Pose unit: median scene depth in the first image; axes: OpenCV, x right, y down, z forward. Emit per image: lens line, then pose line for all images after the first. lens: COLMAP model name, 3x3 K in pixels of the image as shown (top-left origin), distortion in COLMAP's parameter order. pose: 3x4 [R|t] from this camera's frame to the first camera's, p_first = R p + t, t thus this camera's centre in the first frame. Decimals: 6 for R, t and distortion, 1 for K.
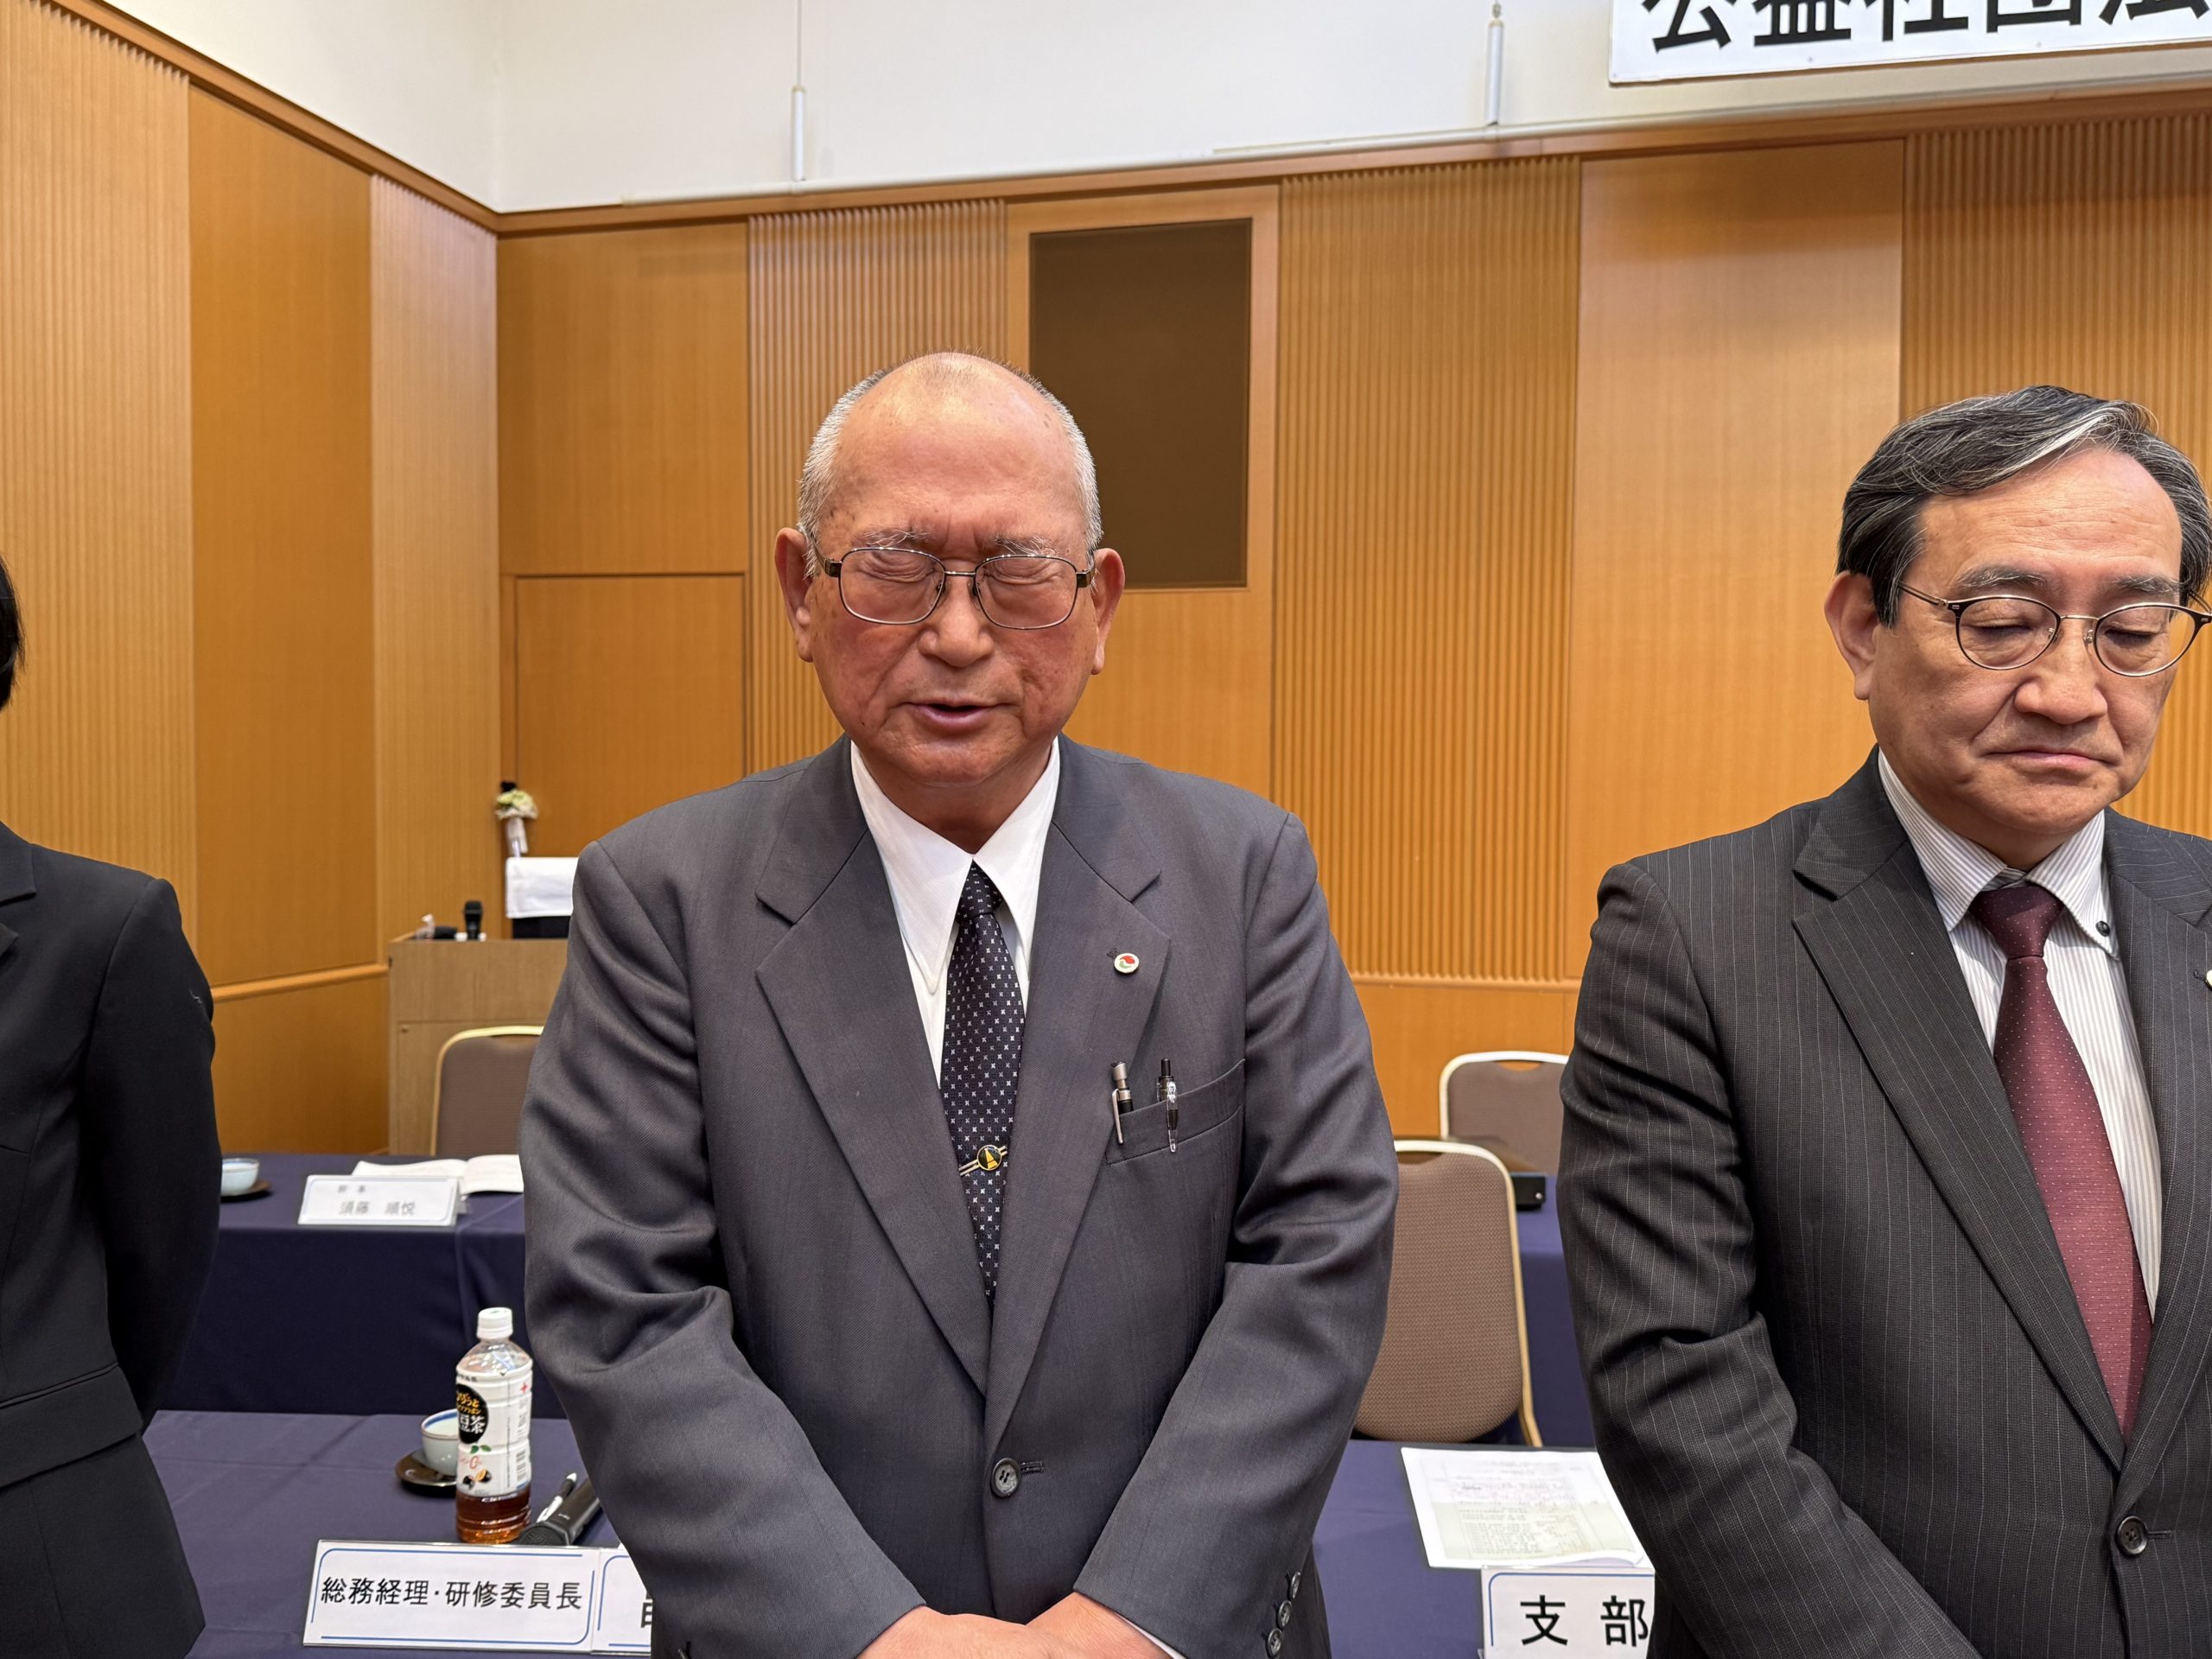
lens RADIAL K [[1808.3, 0, 1090.3], [0, 1808.3, 815.5], [0, 0, 1]] dist [0.069847, -0.103363]
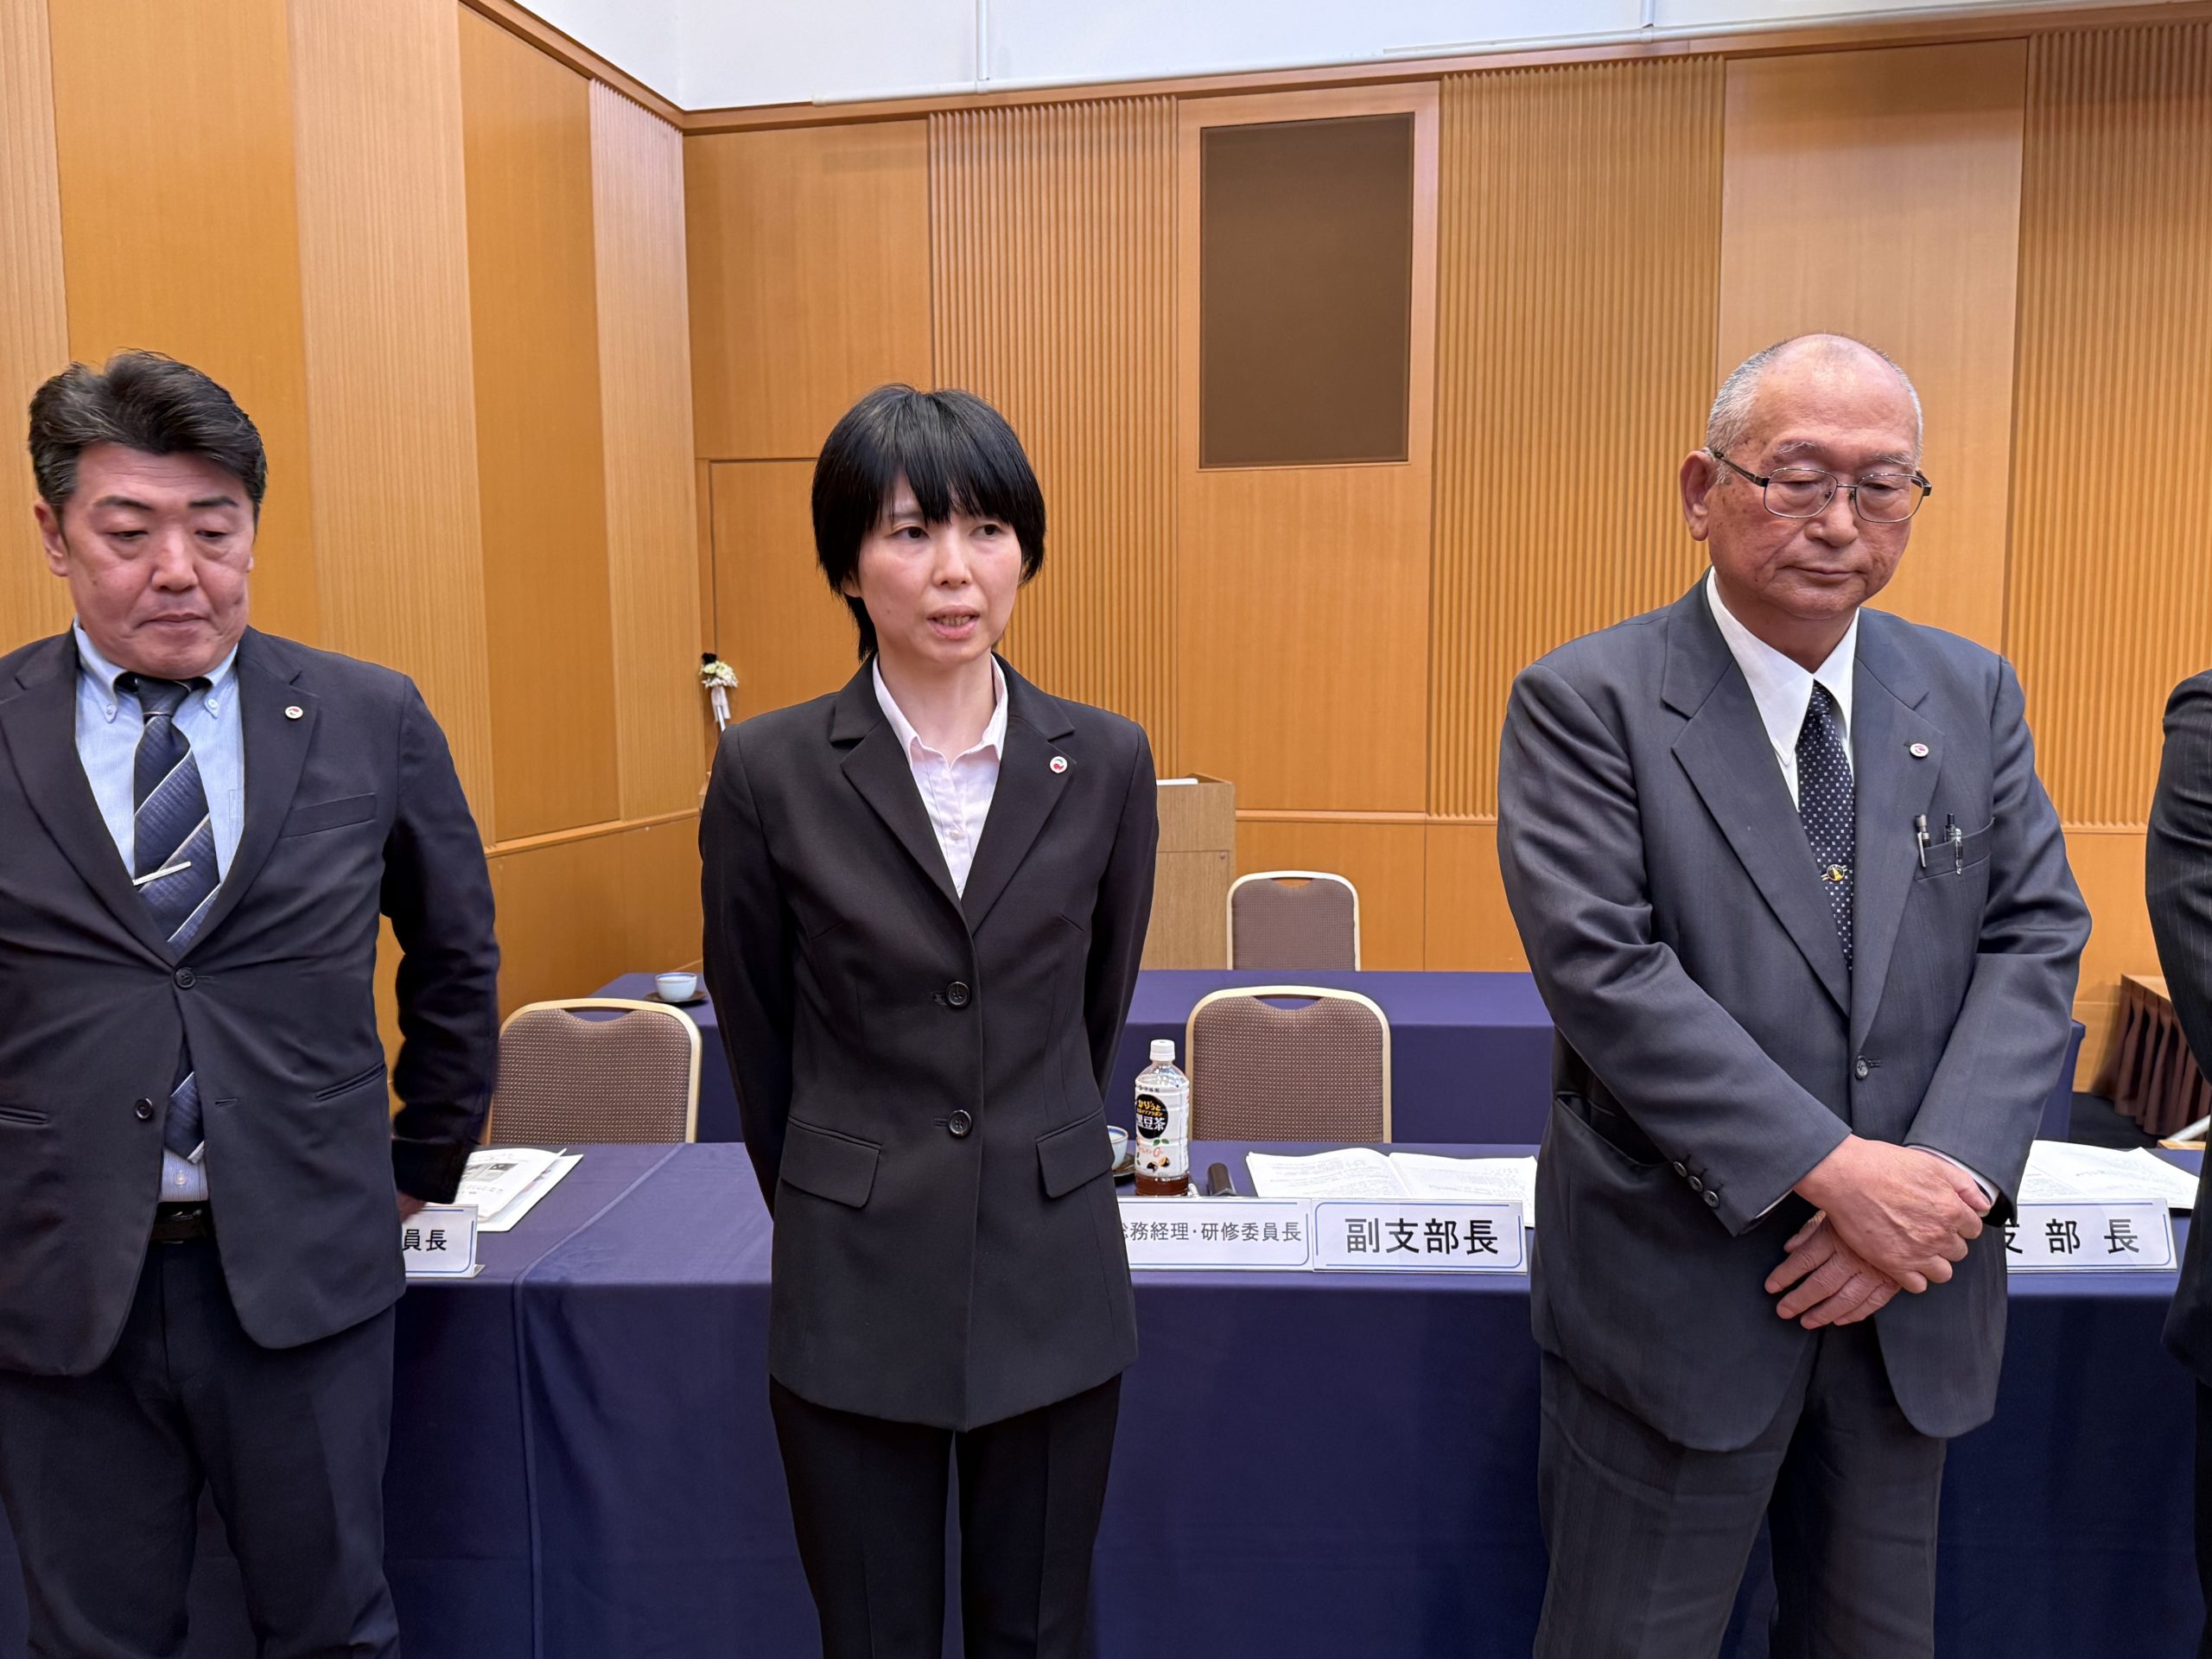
lens RADIAL K [[1808.3, 0, 1097.0], [0, 1808.3, 807.1], [0, 0, 1]] dist [0.069847, -0.103363]
pose [[0.999663, -0.014692, 0.021396, -0.130577], [0.013248, 0.997722, 0.066142, 0.005064], [-0.022319, -0.065836, 0.997581, -0.095489]]
